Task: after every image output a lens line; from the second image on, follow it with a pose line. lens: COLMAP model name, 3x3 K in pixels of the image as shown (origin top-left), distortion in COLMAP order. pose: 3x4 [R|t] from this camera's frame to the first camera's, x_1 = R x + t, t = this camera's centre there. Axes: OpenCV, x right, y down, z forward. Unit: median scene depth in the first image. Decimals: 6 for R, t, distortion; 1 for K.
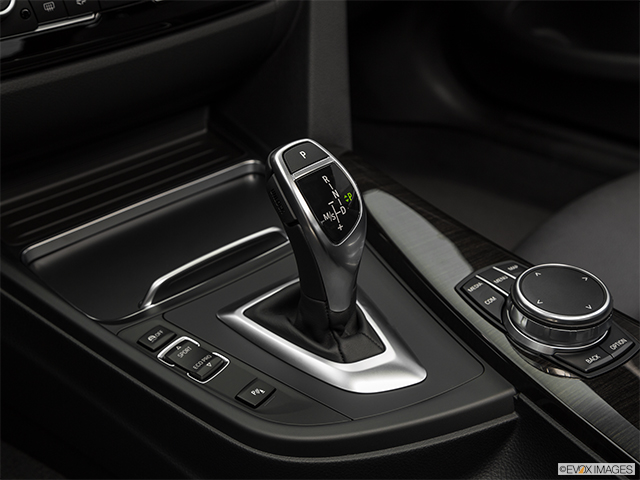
lens RADIAL K [[1002.8, 0, 320.0], [0, 1002.8, 240.0], [0, 0, 1]] dist [0.103474, 0.065517]
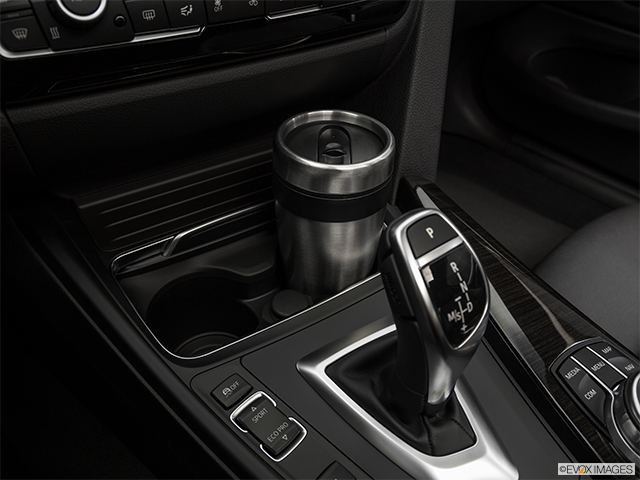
lens RADIAL K [[570.3, 0, 320.0], [0, 570.3, 240.0], [0, 0, 1]] dist [-0.059057, -0.003817]
pose [[0.992033, 0.124676, -0.018050, -0.090284], [-0.121344, 0.984191, 0.129009, -0.119962], [0.033849, -0.125791, 0.991479, 0.506834]]
